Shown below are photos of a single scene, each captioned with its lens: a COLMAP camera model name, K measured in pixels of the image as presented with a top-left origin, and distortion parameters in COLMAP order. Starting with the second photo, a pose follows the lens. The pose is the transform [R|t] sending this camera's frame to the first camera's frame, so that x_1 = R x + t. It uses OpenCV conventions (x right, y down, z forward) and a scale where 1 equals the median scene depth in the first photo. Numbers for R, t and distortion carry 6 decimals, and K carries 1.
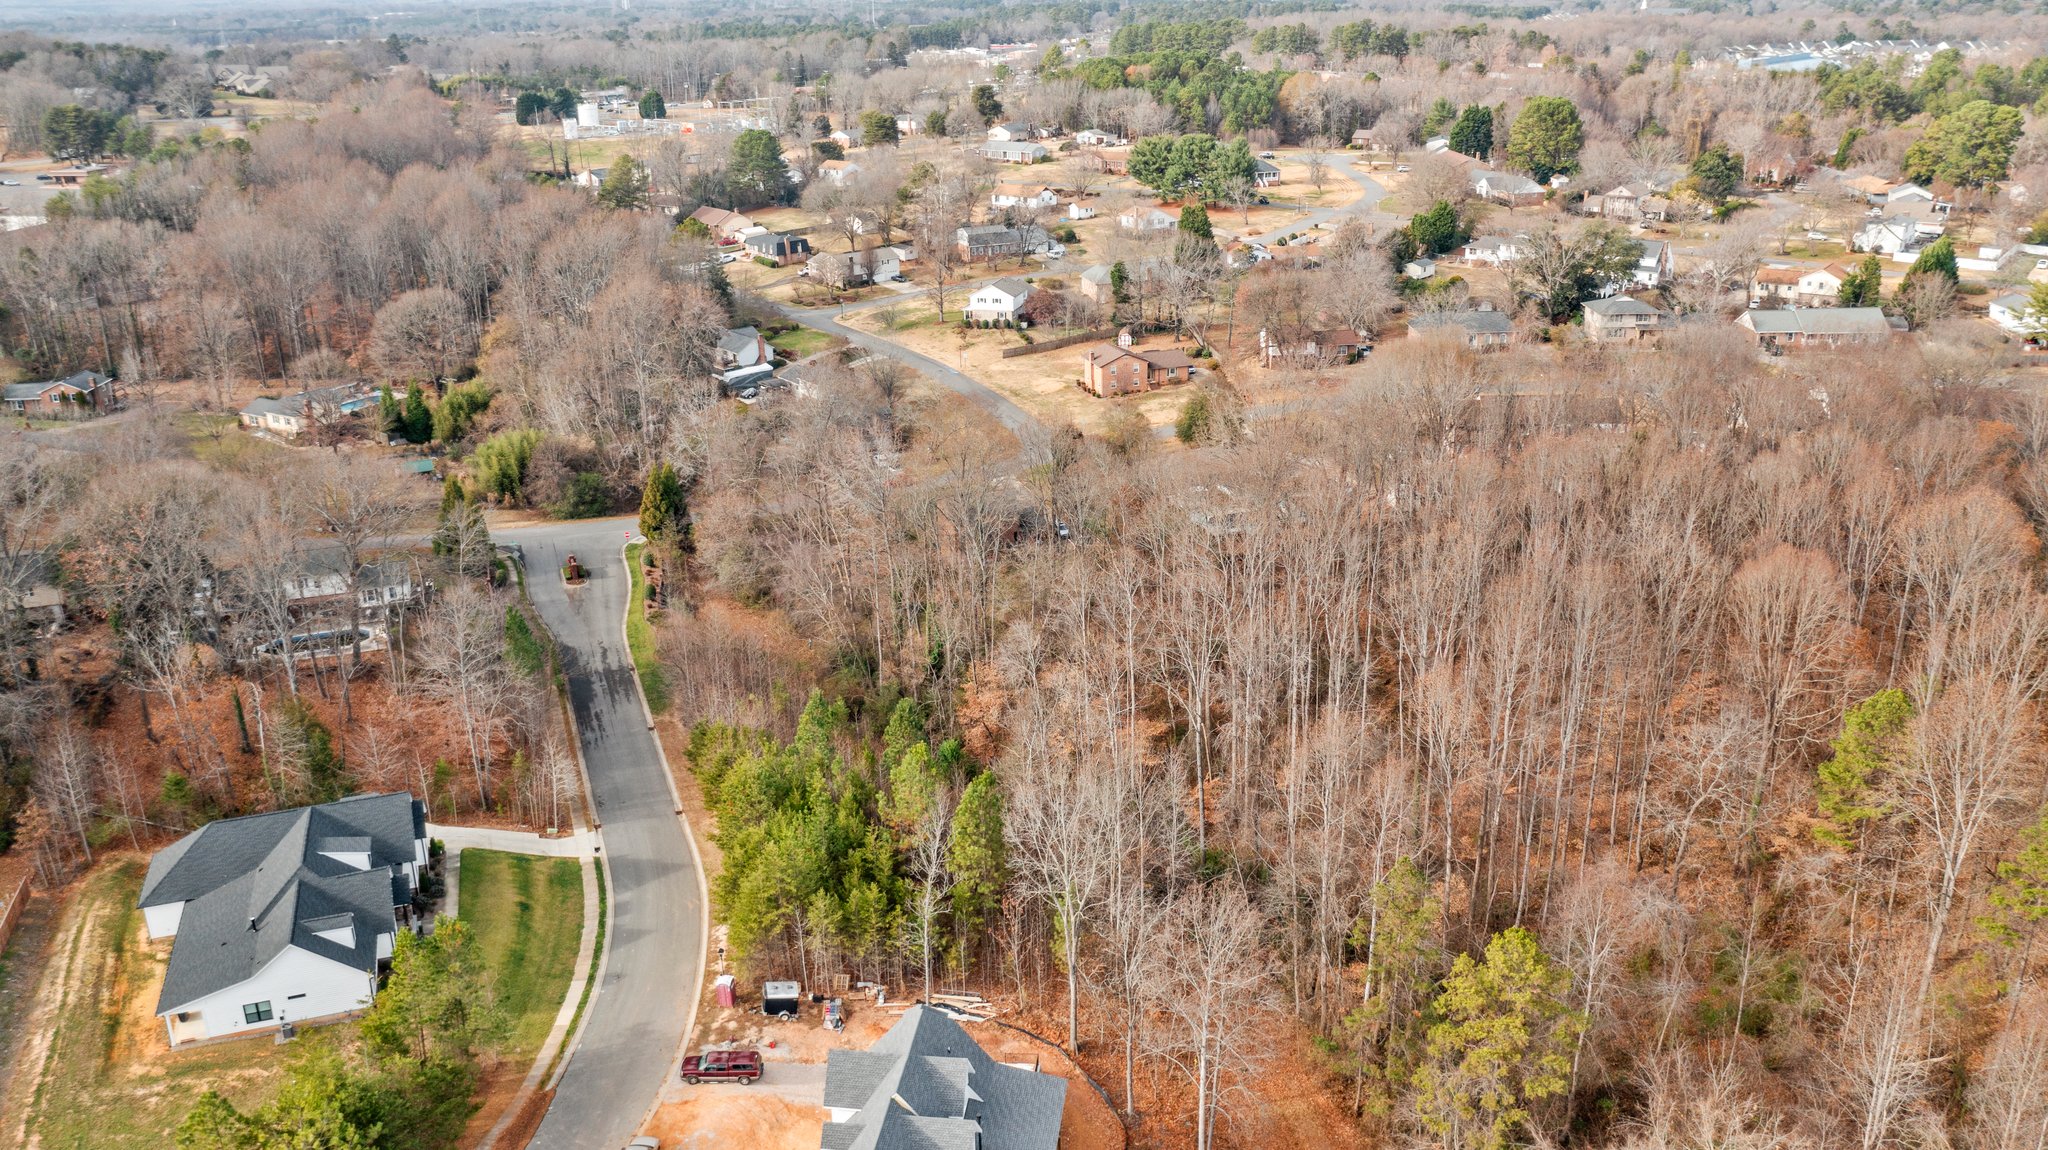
lens RADIAL K [[1658.0, 0, 1024.0], [0, 1658.0, 575.0], [0, 0, 1]] dist [-0.058096, -0.001104]
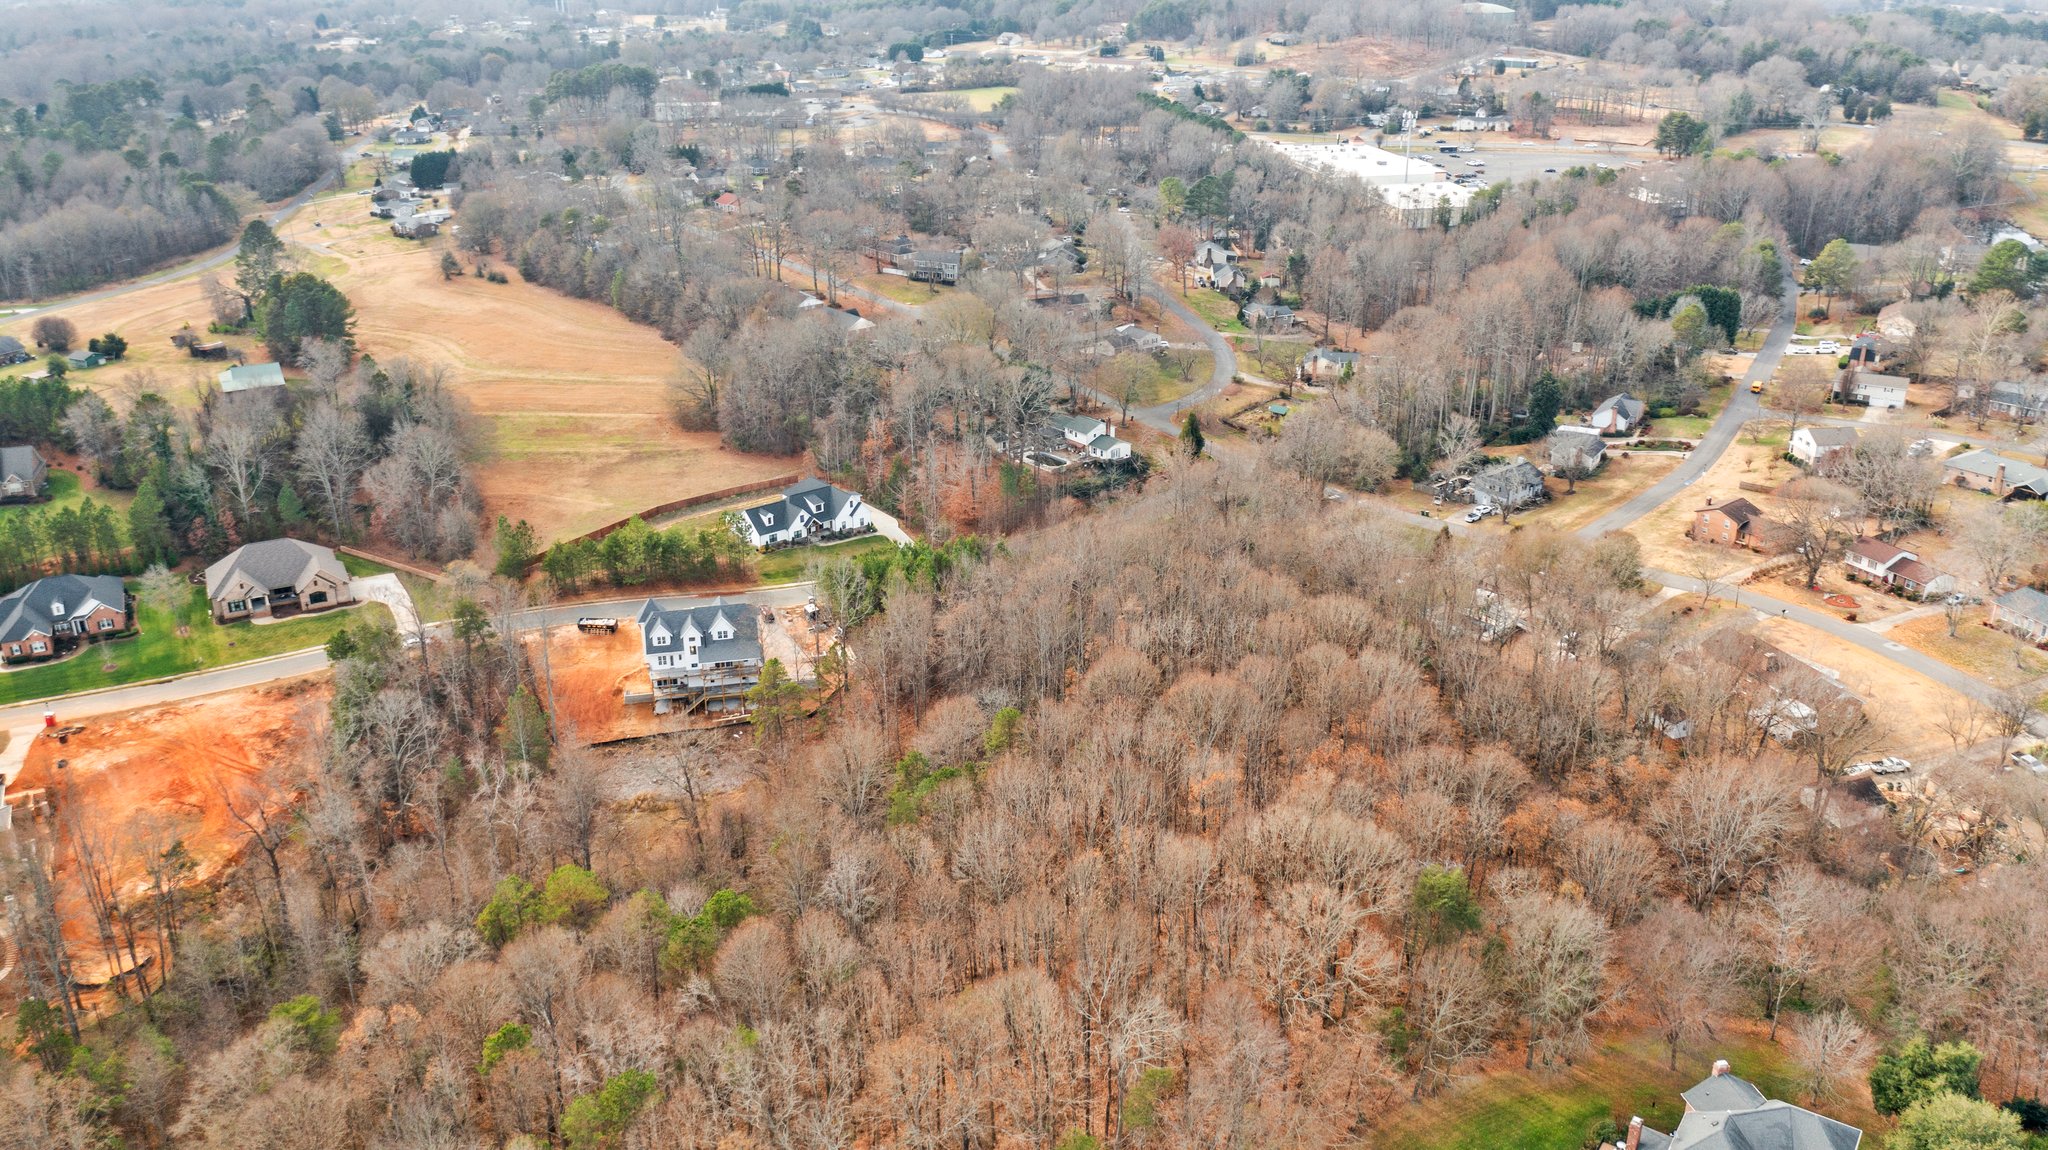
lens RADIAL K [[1617.1, 0, 1024.0], [0, 1617.1, 575.0], [0, 0, 1]] dist [-0.024883, -0.004114]
pose [[0.312218, 0.371007, -0.874571, 0.795407], [-0.320954, 0.907655, 0.270463, -0.212594], [0.894153, 0.196254, 0.402462, 0.138588]]
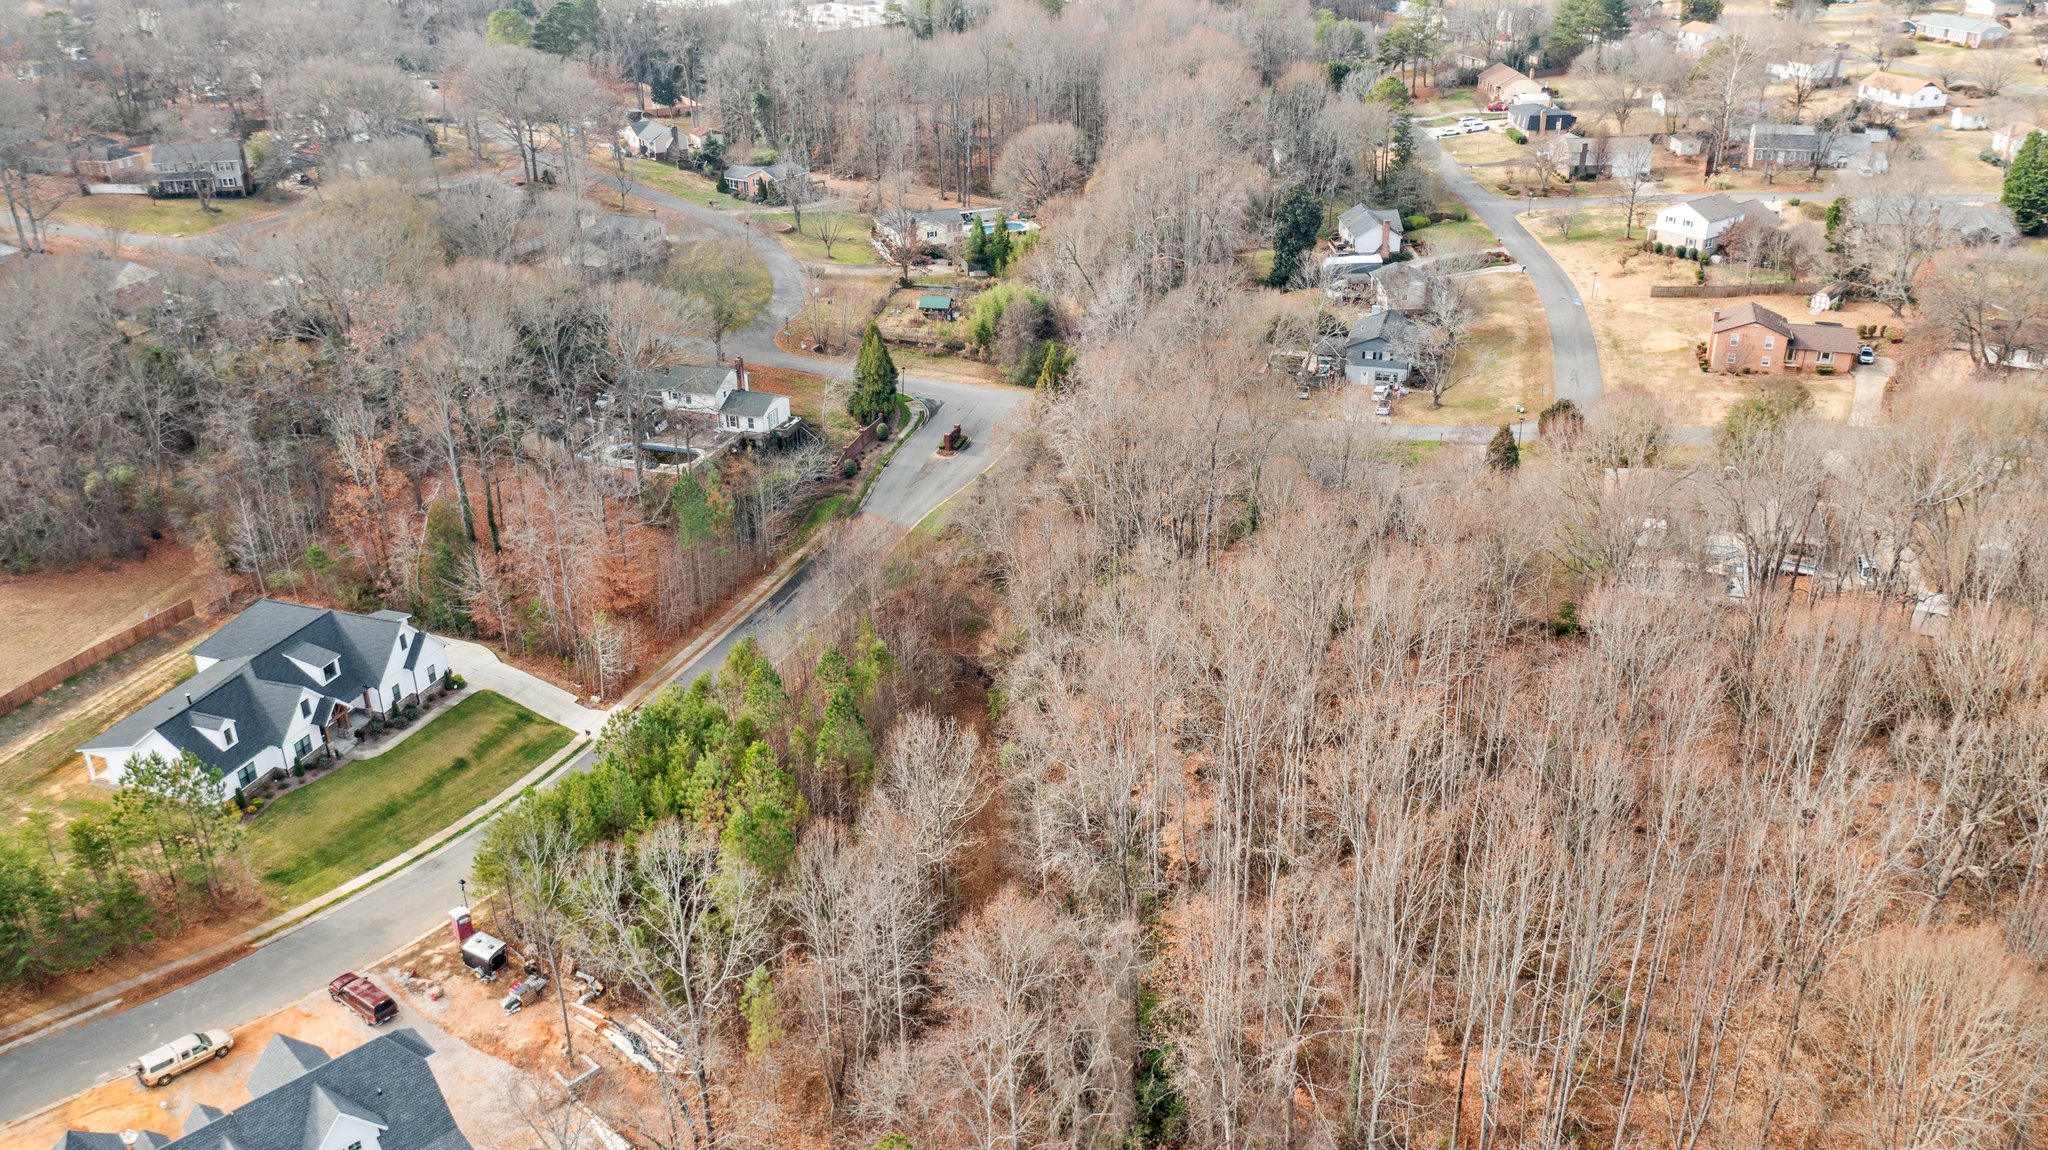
lens RADIAL K [[1617.1, 0, 1024.0], [0, 1617.1, 575.0], [0, 0, 1]] dist [-0.024883, -0.004114]
pose [[0.771162, 0.274588, -0.574378, 0.233885], [-0.210560, 0.961437, 0.176926, -0.074418], [0.600811, -0.015498, 0.799241, 0.192396]]
